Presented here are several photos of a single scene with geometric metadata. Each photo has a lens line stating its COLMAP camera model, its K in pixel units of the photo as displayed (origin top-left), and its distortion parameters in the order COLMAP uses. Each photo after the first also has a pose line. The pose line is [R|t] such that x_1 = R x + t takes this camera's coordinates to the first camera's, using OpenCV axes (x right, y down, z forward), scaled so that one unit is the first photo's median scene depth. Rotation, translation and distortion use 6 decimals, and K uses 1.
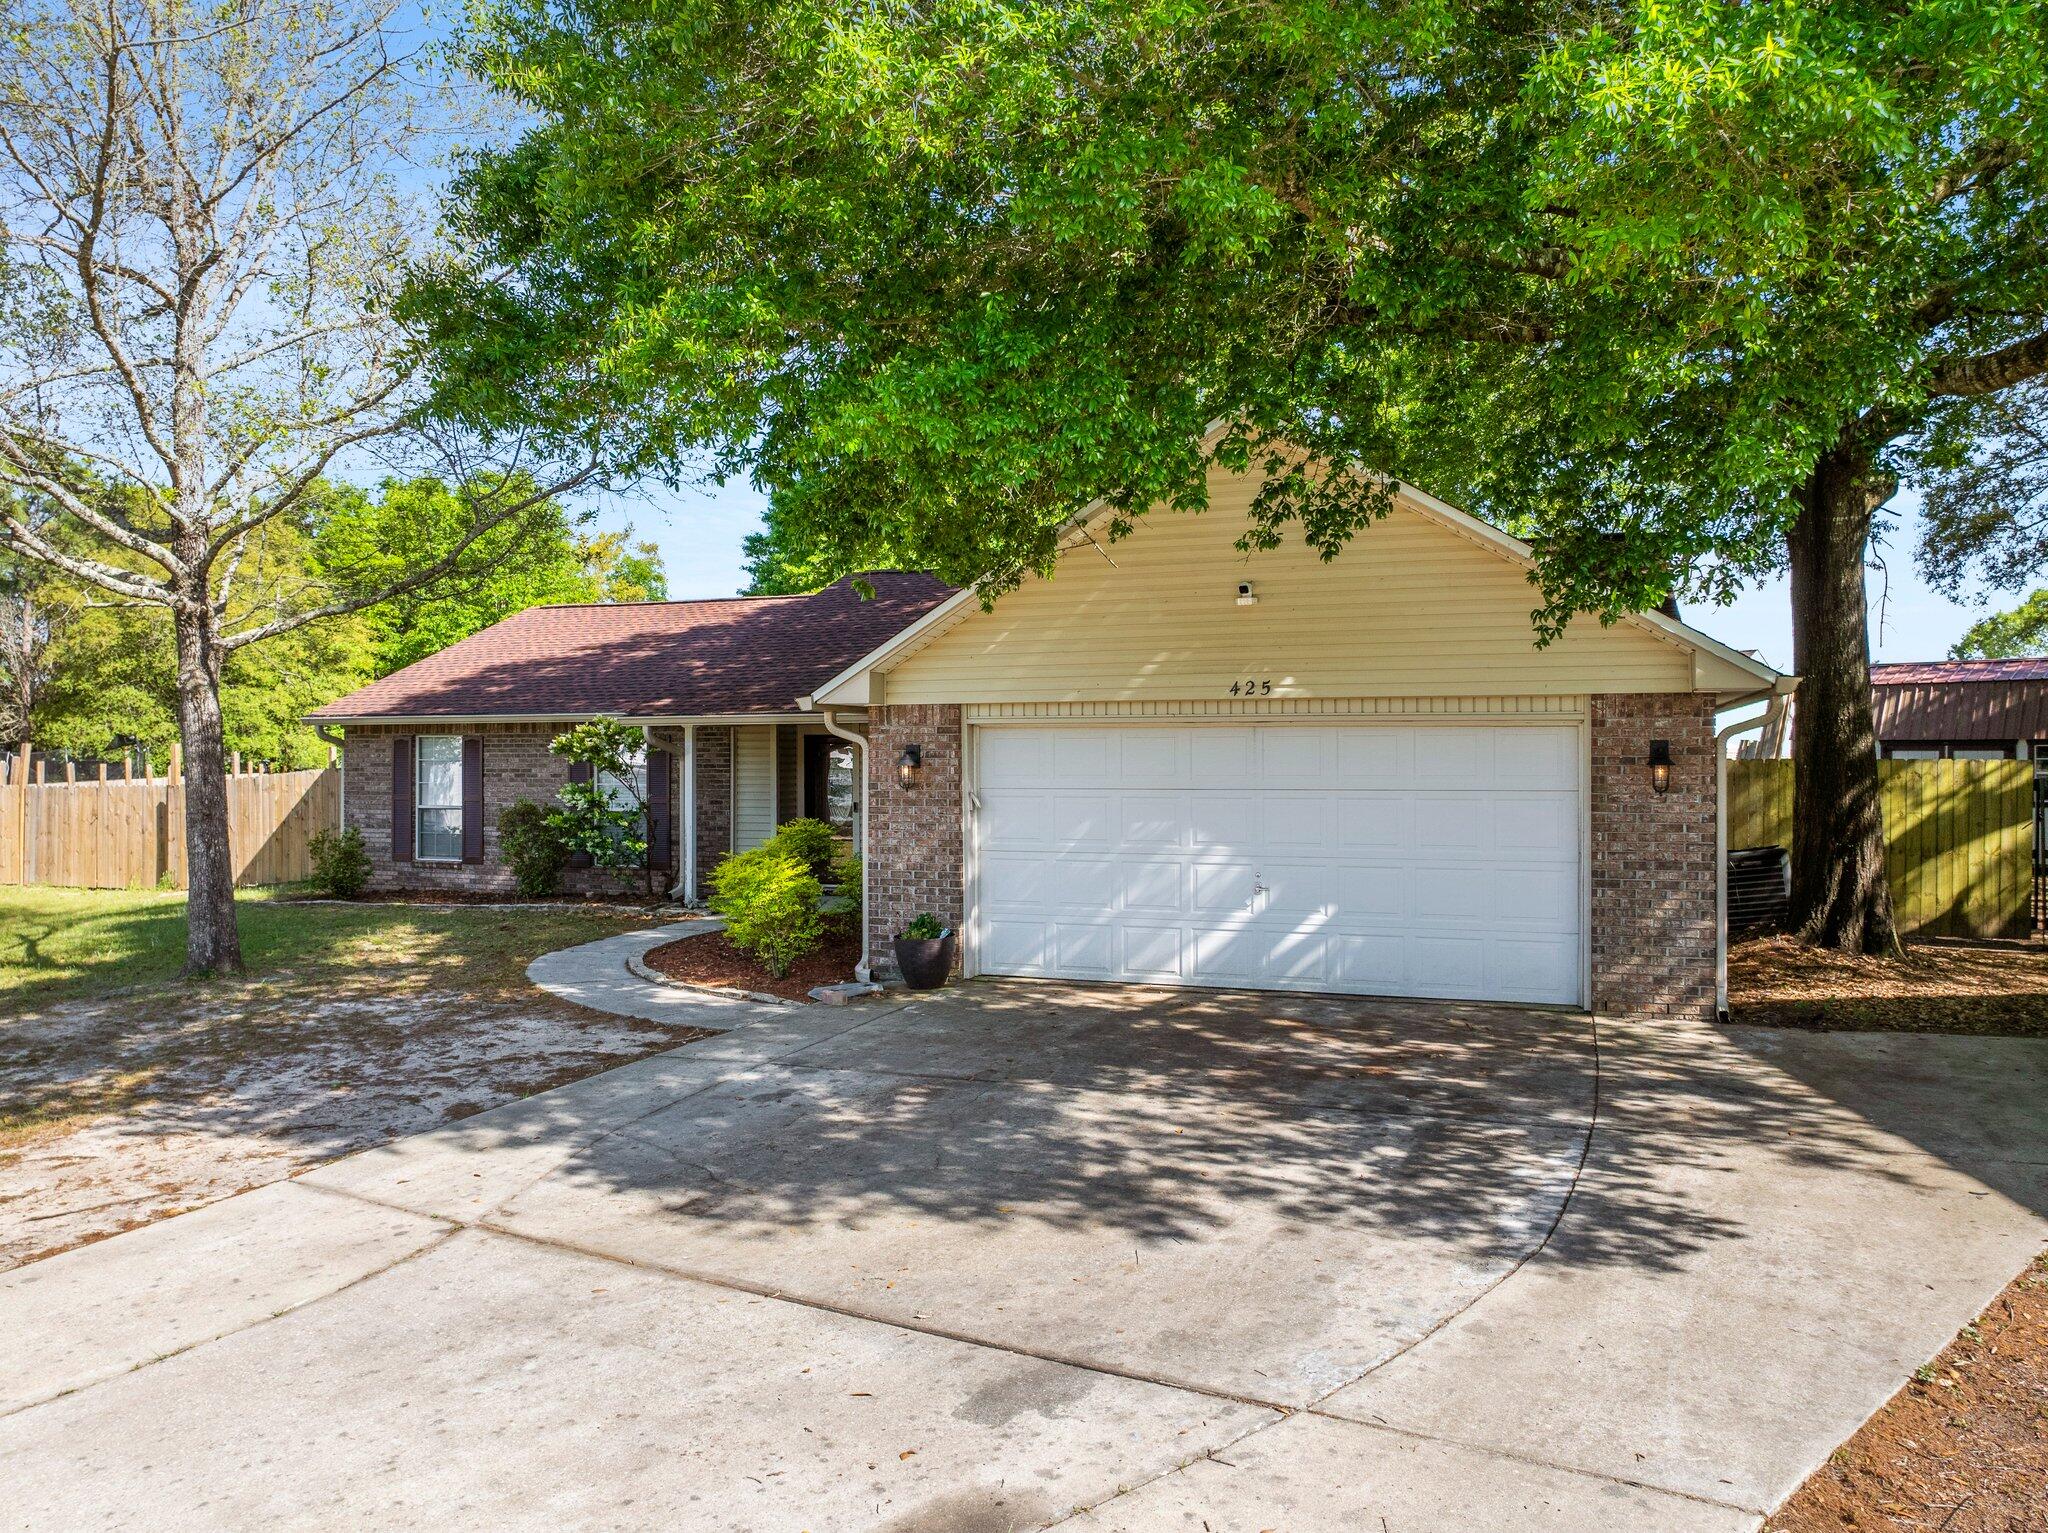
lens RADIAL K [[1432.7, 0, 1023.1], [0, 1432.7, 752.9], [0, 0, 1]] dist [-0.047831, 0.020593]
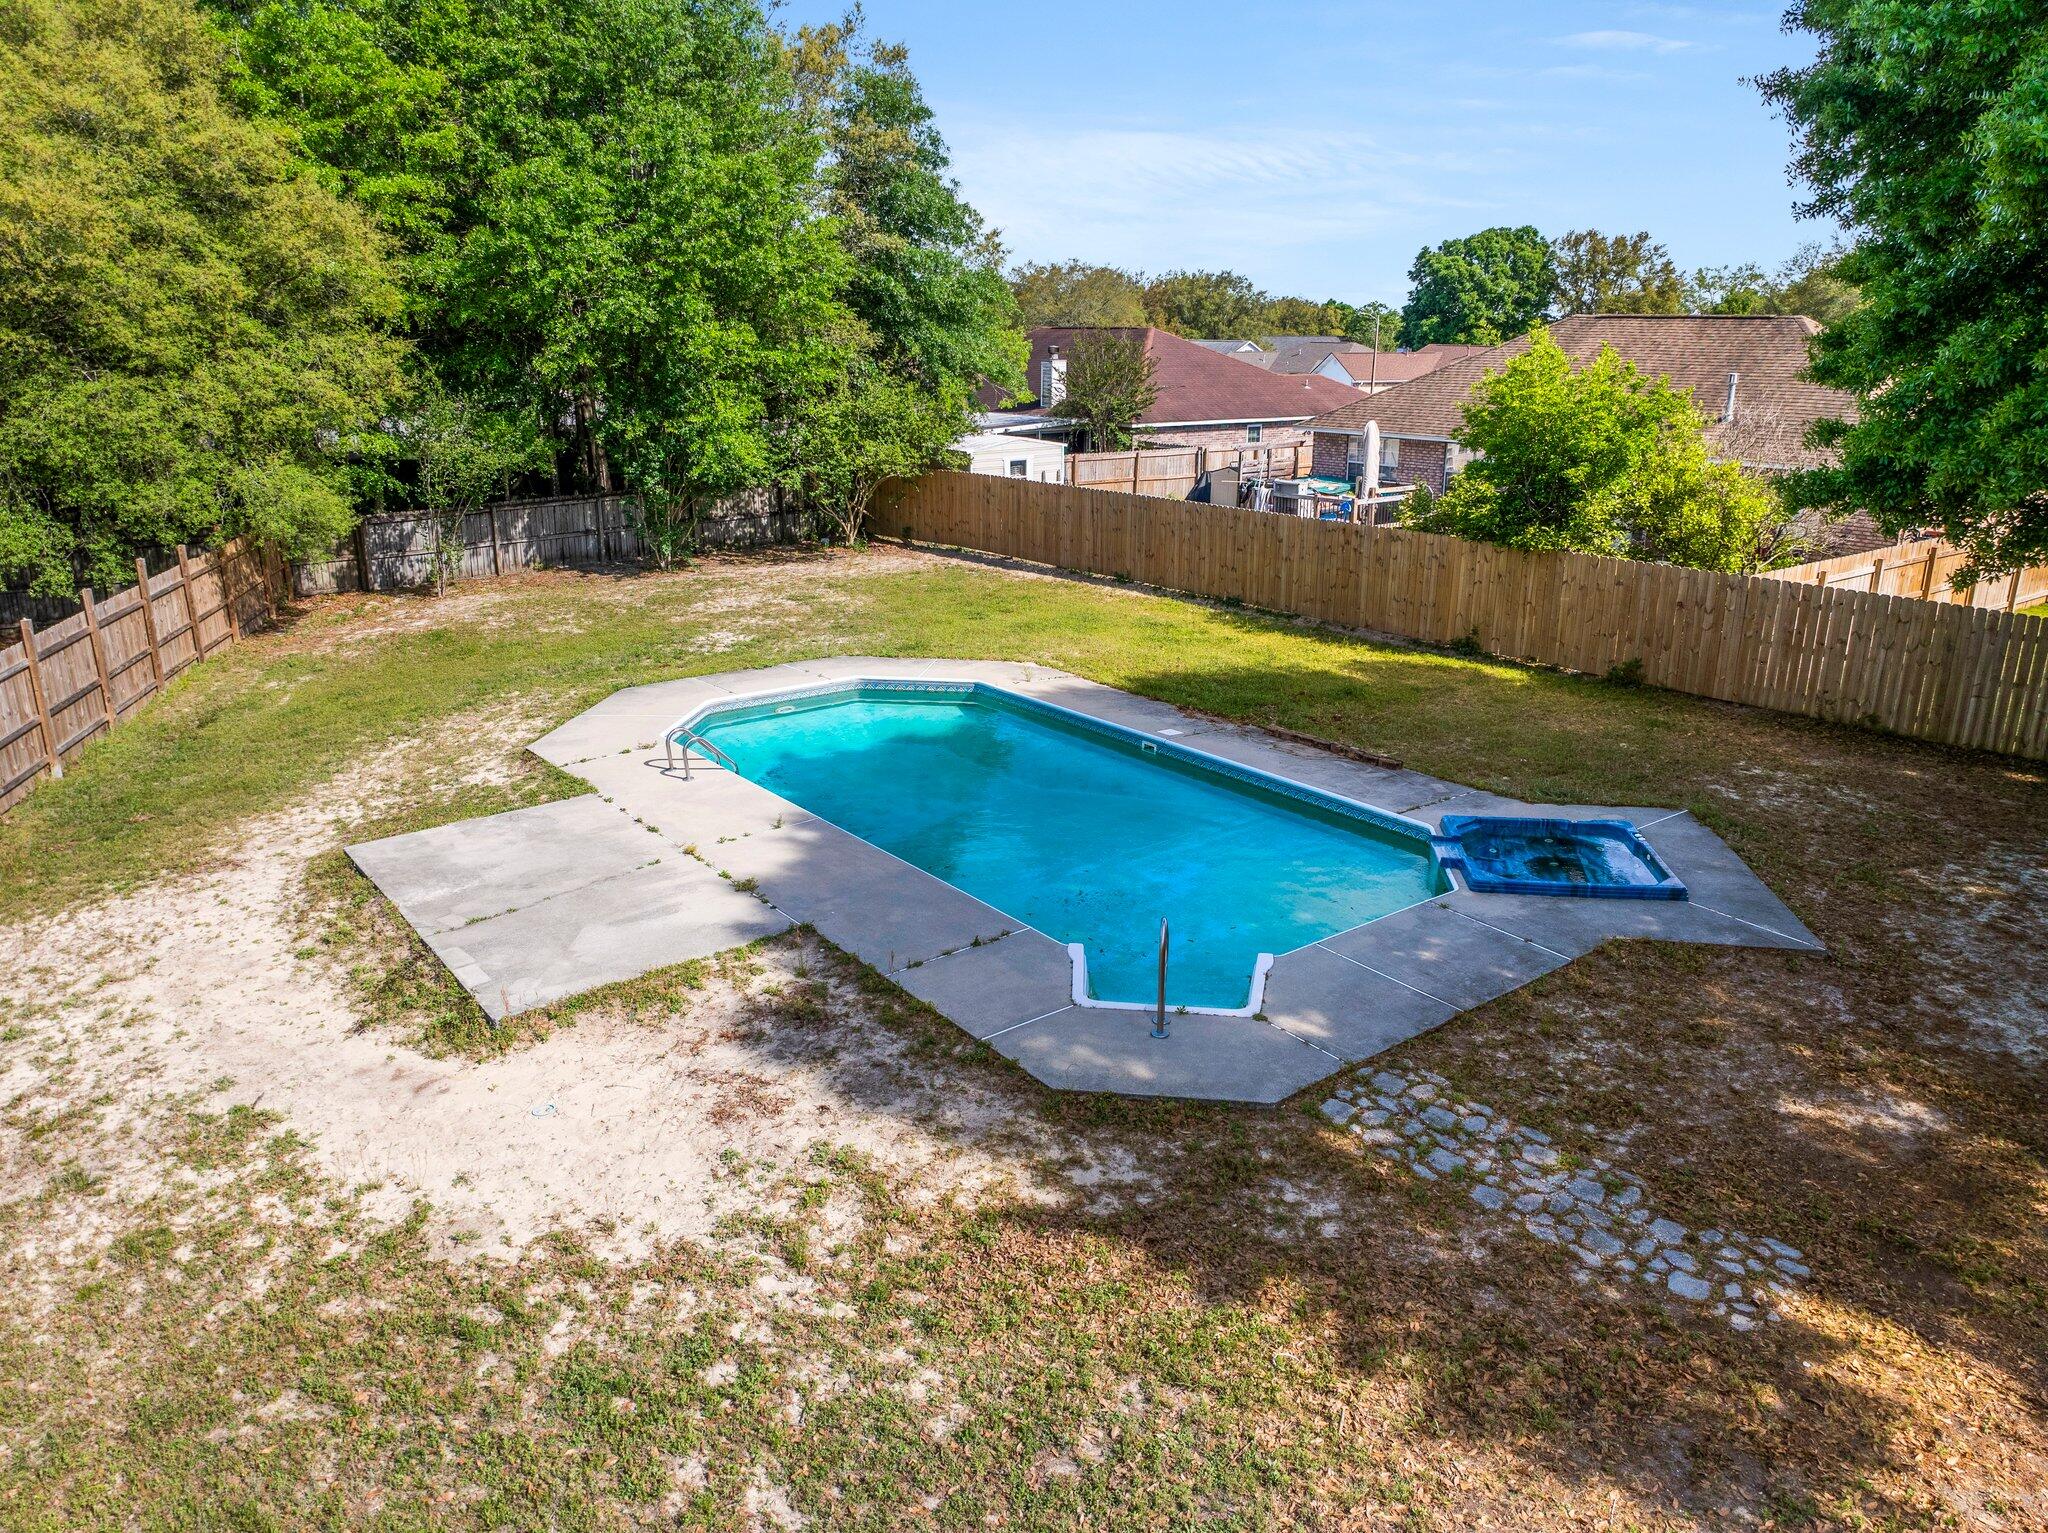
lens RADIAL K [[1432.7, 0, 1027.9], [0, 1432.7, 776.5], [0, 0, 1]] dist [-0.047831, 0.020593]
pose [[0.993783, 0.025758, -0.108313, -0.853028], [0.007279, 0.955755, 0.294073, -0.223753], [0.111096, -0.293033, 0.949626, 2.336344]]
